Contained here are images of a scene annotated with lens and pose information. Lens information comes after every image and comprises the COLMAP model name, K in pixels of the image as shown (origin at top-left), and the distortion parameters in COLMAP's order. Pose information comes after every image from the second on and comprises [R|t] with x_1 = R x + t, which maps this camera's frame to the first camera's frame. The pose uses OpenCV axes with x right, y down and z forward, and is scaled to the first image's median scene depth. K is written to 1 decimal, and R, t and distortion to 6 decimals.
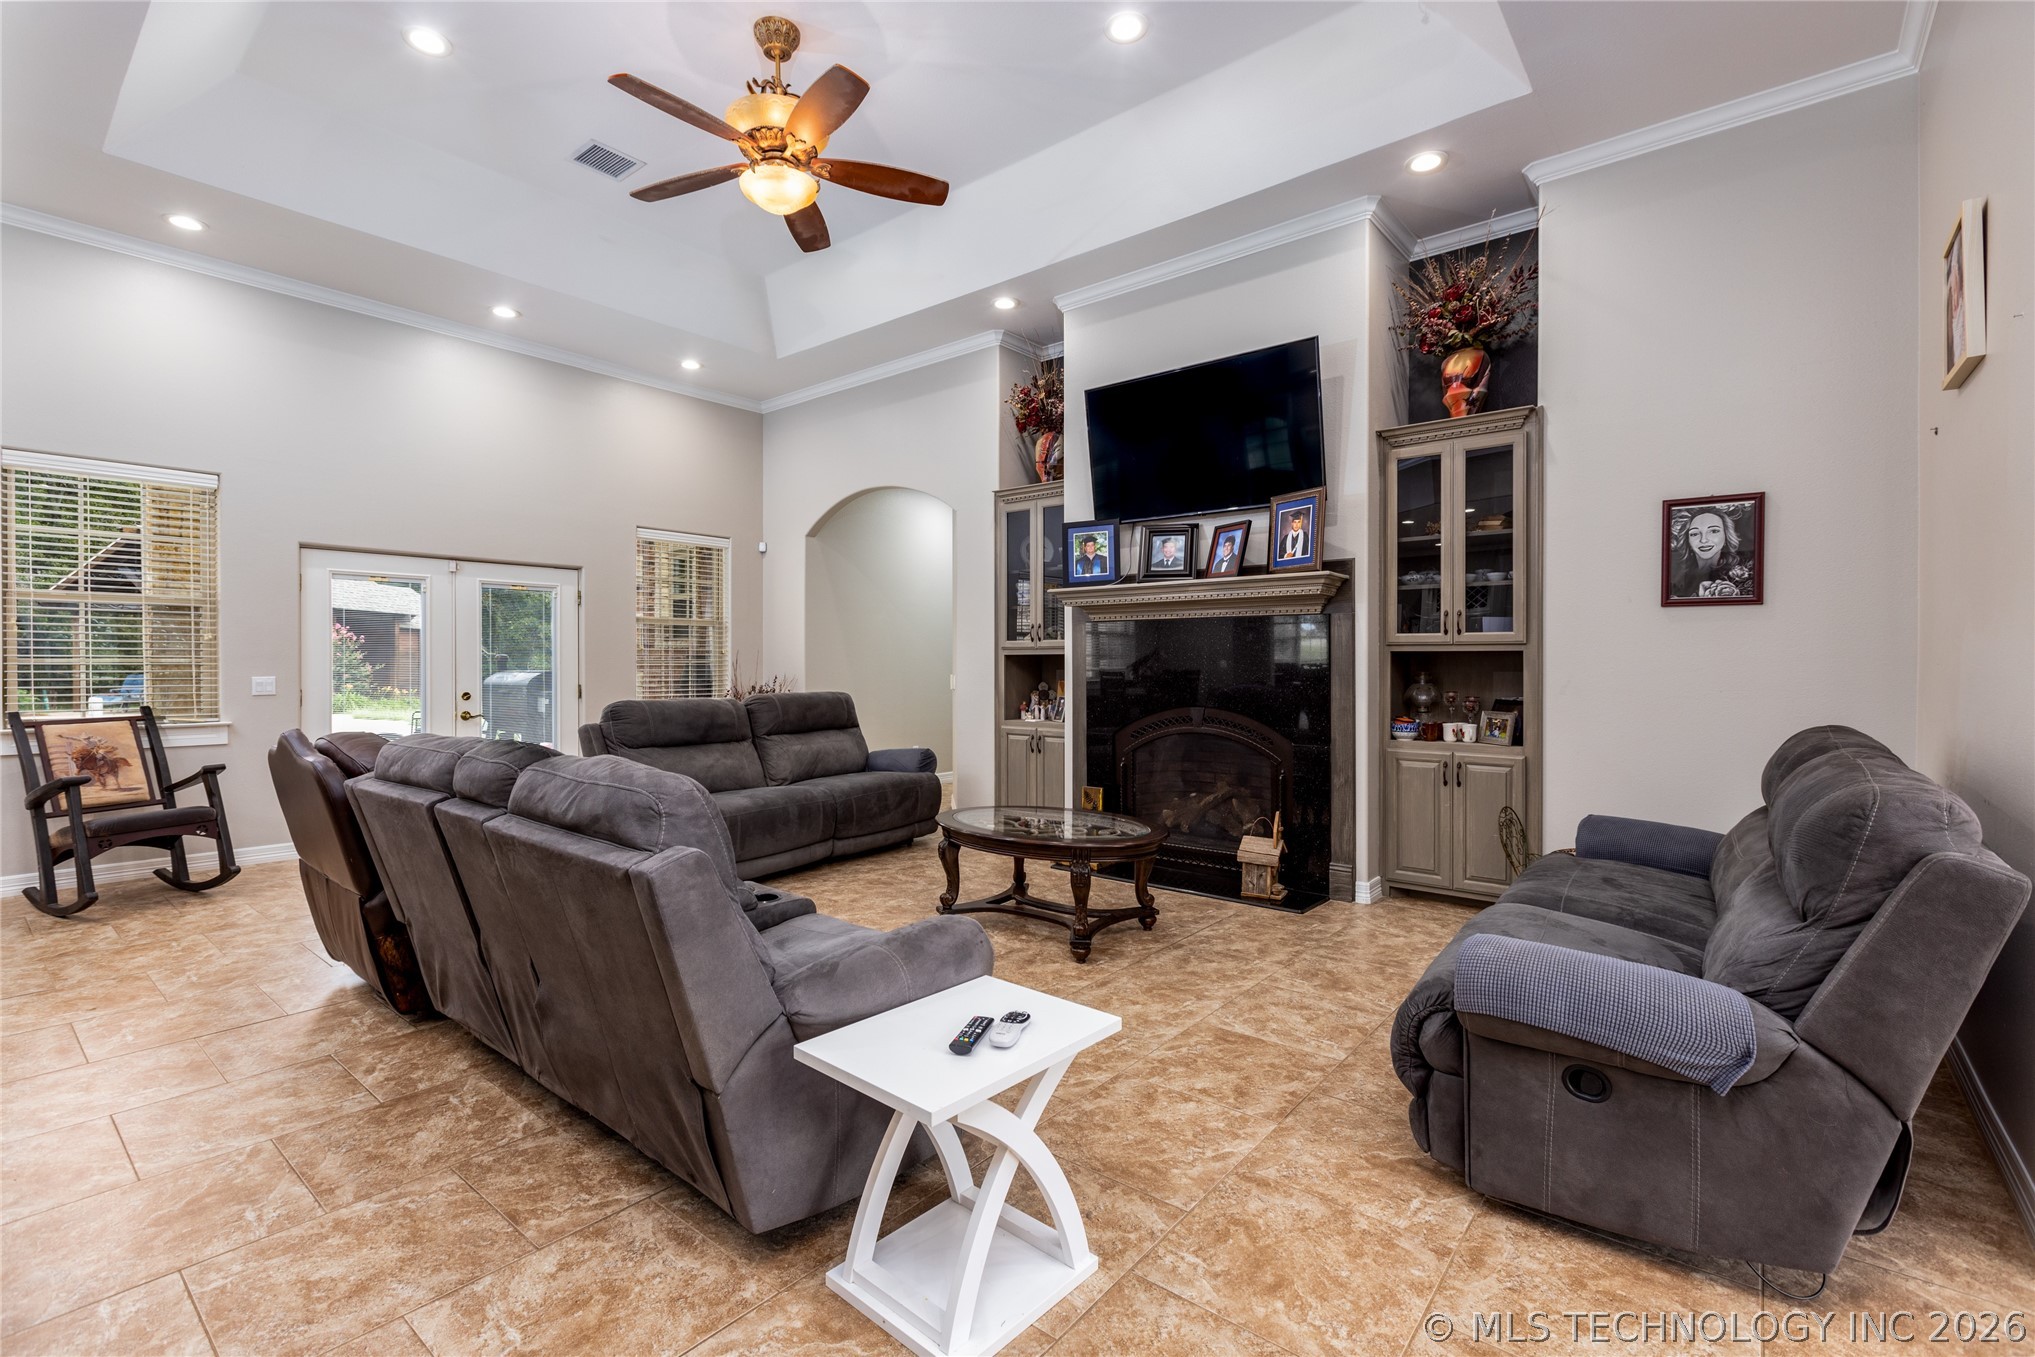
lens RADIAL K [[885.4, 0, 1015.3], [0, 885.4, 670.3], [0, 0, 1]] dist [-0.003294, -0.001082]
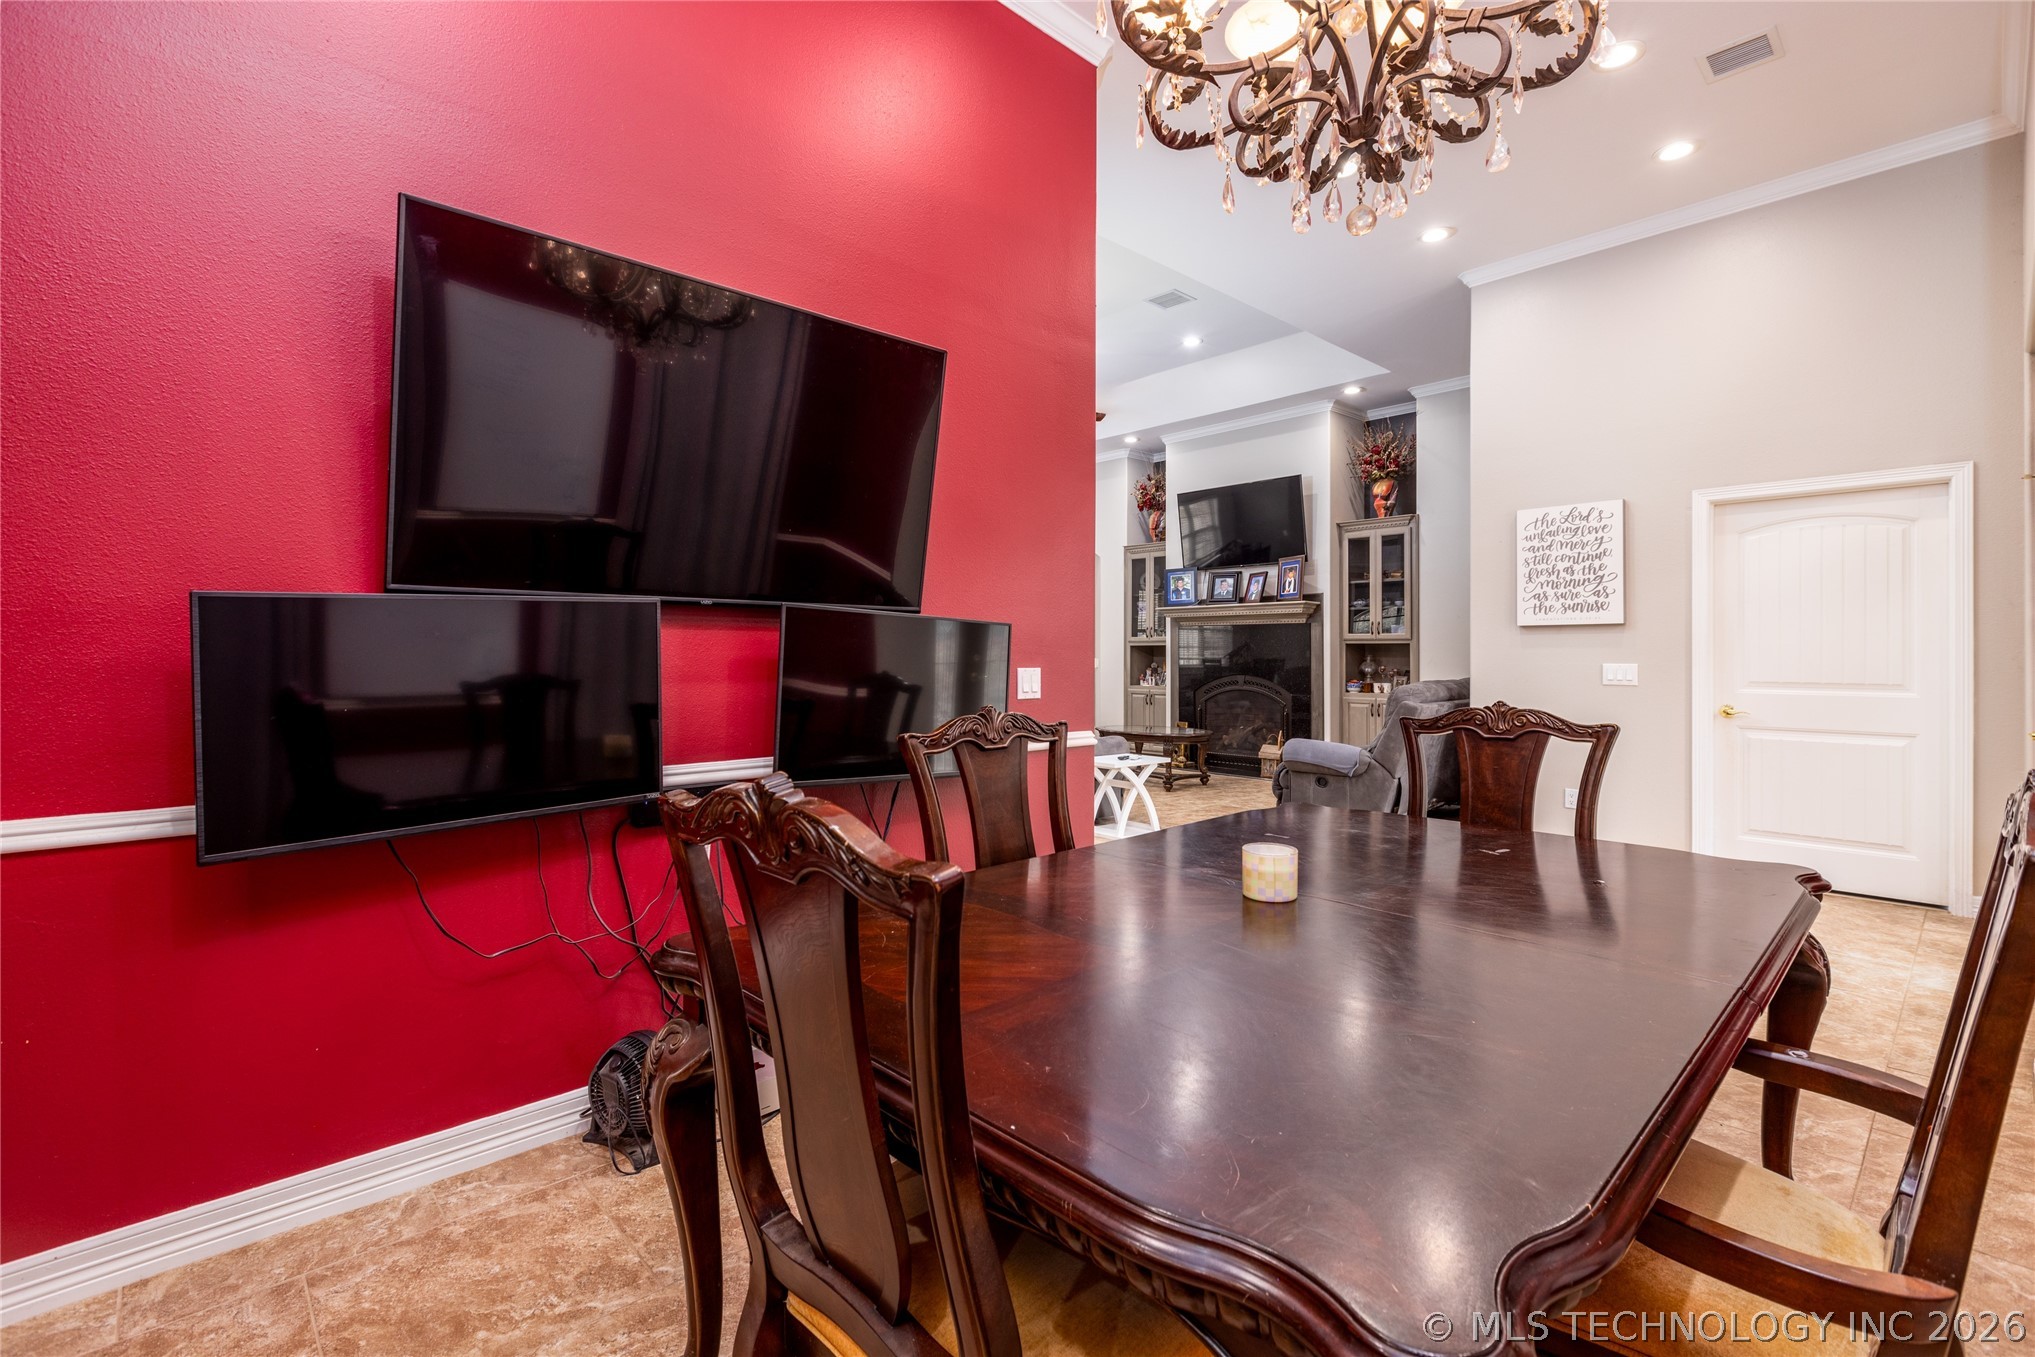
lens RADIAL K [[907.9, 0, 1010.2], [0, 907.9, 662.3], [0, 0, 1]] dist [-0.000490, -0.000567]
pose [[0.990522, 0.003468, -0.137309, -0.001387], [-0.003647, 0.999993, -0.001049, 0.020145], [0.137304, 0.001540, 0.990528, -0.868189]]
